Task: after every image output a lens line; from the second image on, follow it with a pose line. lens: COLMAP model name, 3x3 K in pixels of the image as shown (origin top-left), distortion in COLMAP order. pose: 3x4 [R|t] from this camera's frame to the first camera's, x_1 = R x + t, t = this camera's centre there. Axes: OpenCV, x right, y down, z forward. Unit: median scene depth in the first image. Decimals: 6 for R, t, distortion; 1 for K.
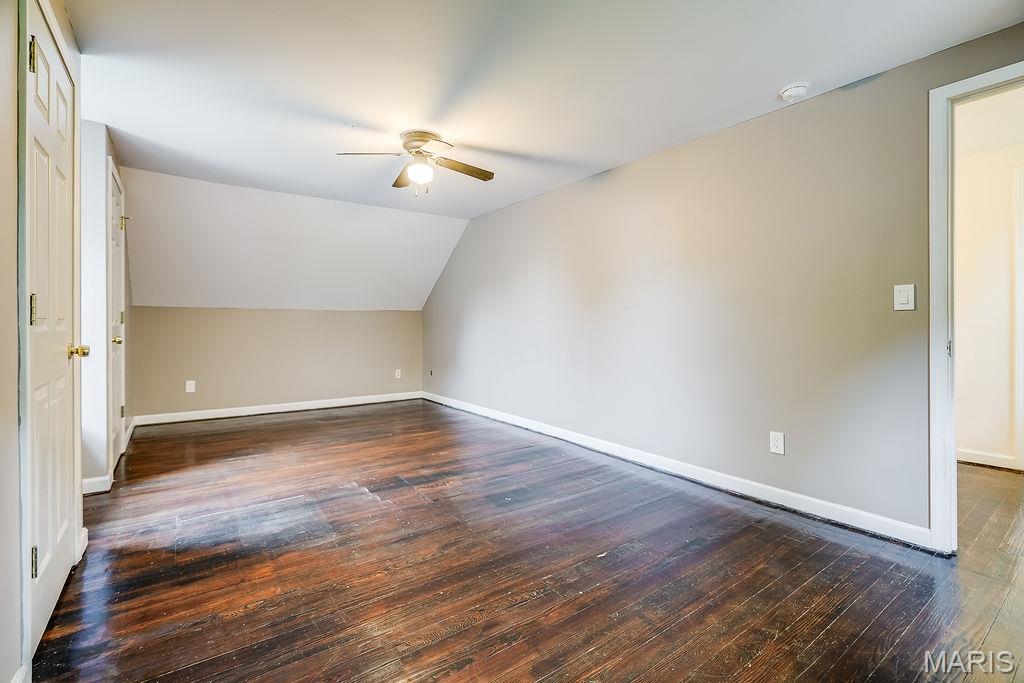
lens RADIAL K [[466.2, 0, 511.1], [0, 466.2, 329.4], [0, 0, 1]] dist [-0.001713, -0.000160]
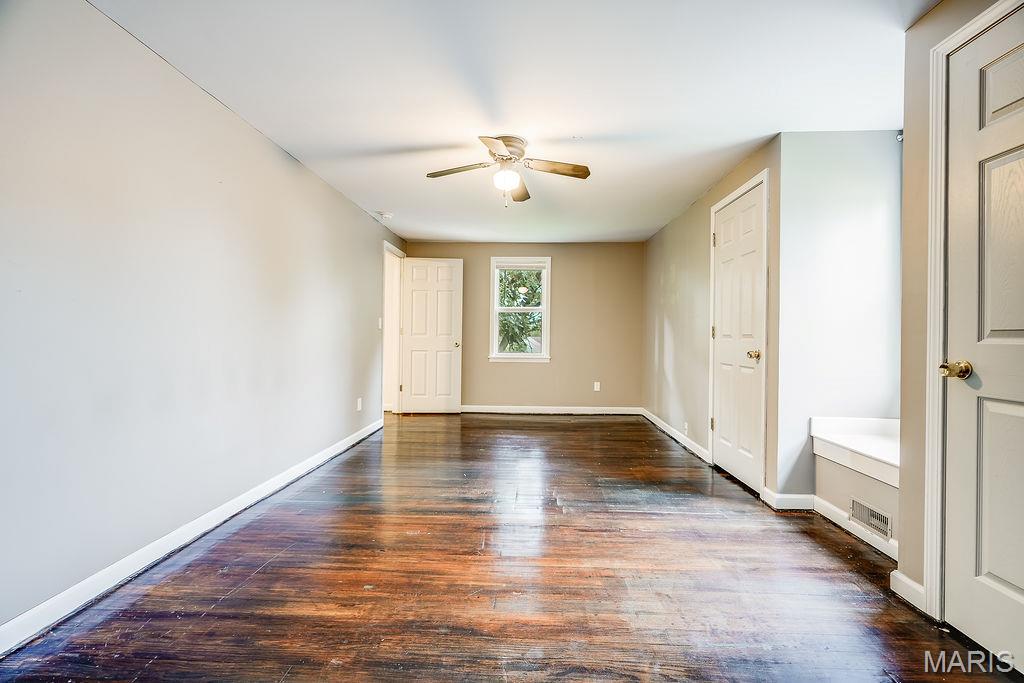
lens RADIAL K [[466.2, 0, 511.1], [0, 466.2, 329.4], [0, 0, 1]] dist [-0.001713, -0.000160]
pose [[-0.788144, 0.006092, 0.615461, -0.934113], [0.000226, 0.999954, -0.009608, -0.017396], [-0.615491, -0.007433, -0.788109, 2.040013]]
